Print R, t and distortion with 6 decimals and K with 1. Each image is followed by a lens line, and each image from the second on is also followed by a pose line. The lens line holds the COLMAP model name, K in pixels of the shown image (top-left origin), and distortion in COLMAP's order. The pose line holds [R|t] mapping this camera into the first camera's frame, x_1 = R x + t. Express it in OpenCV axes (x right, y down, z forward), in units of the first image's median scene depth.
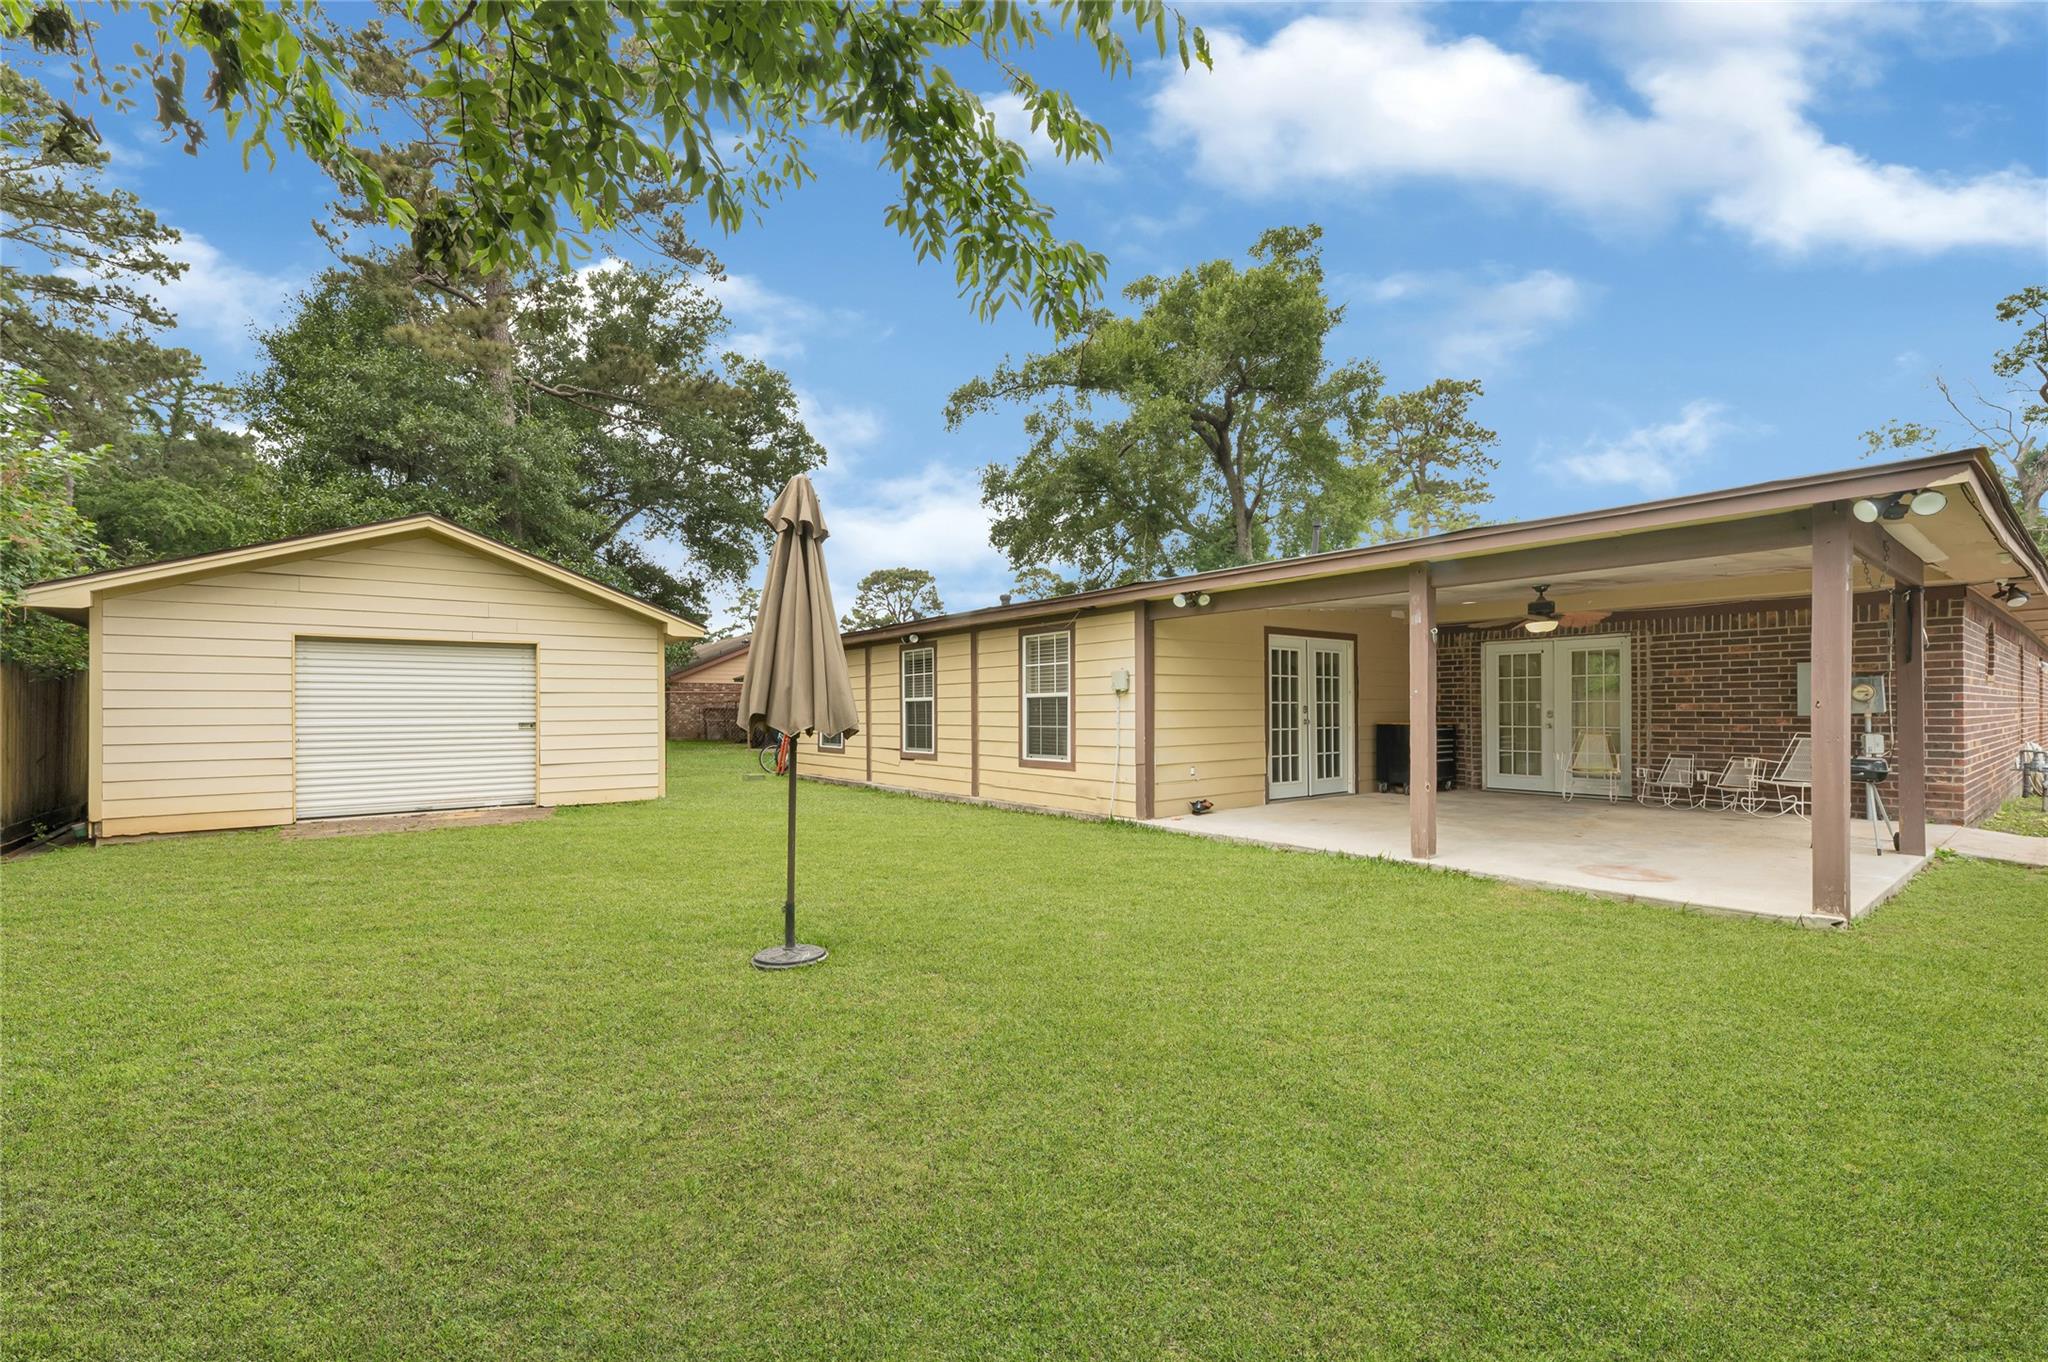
lens RADIAL K [[849.7, 0, 1027.6], [0, 849.7, 699.6], [0, 0, 1]] dist [-0.000802, -0.000047]
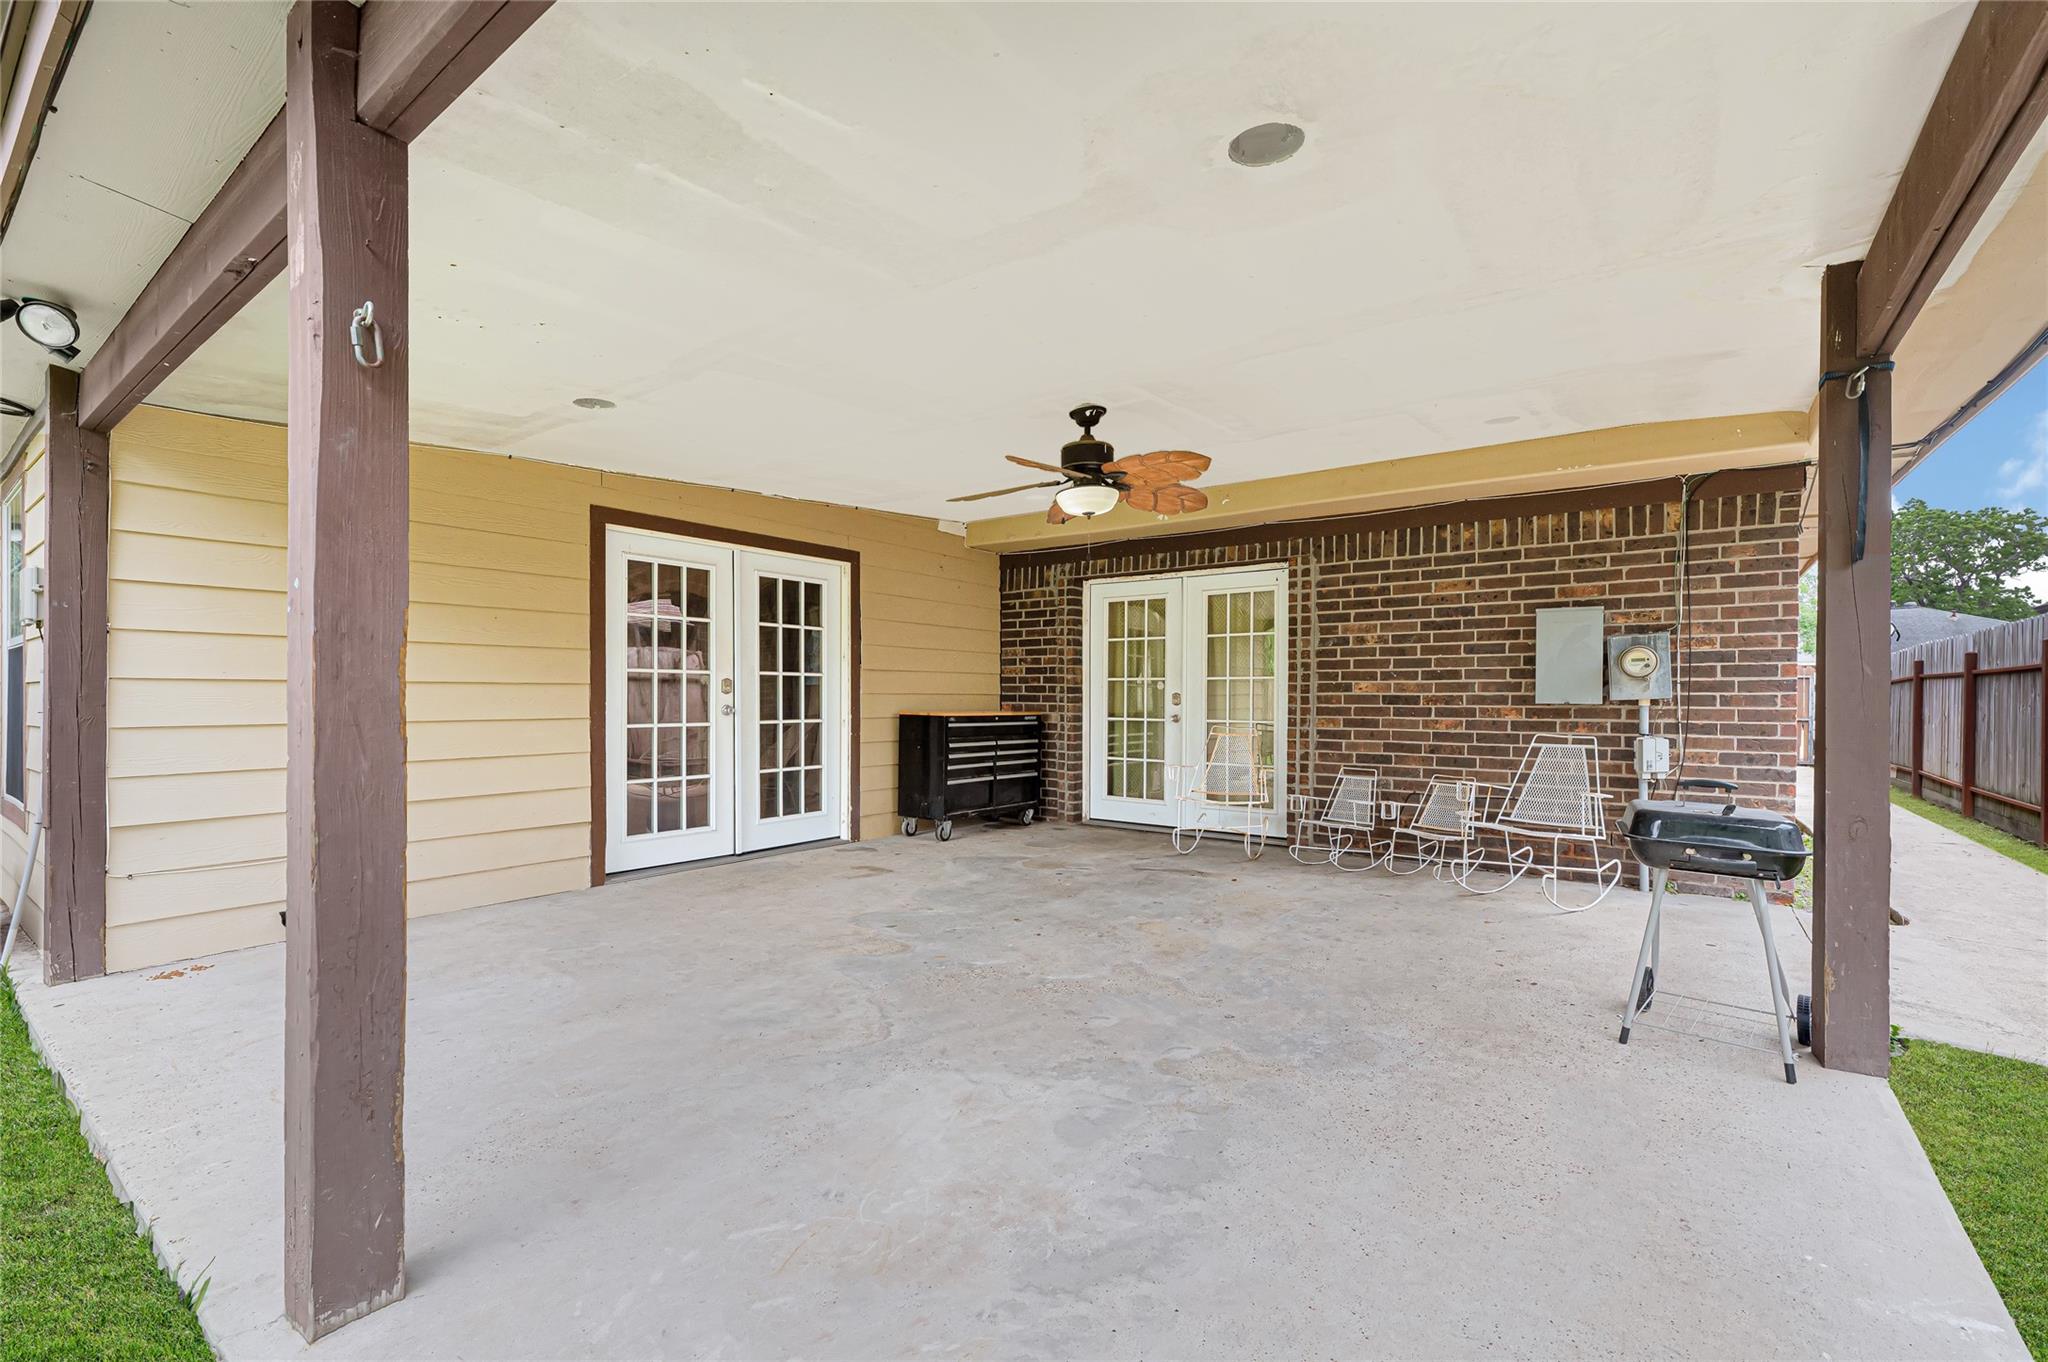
lens RADIAL K [[864.3, 0, 1022.9], [0, 864.3, 689.2], [0, 0, 1]] dist [-0.000947, -0.000021]
pose [[0.964576, 0.010826, 0.263584, 0.383097], [-0.012084, 0.999922, 0.003152, 0.010647], [-0.263529, -0.006225, 0.964631, 0.480360]]
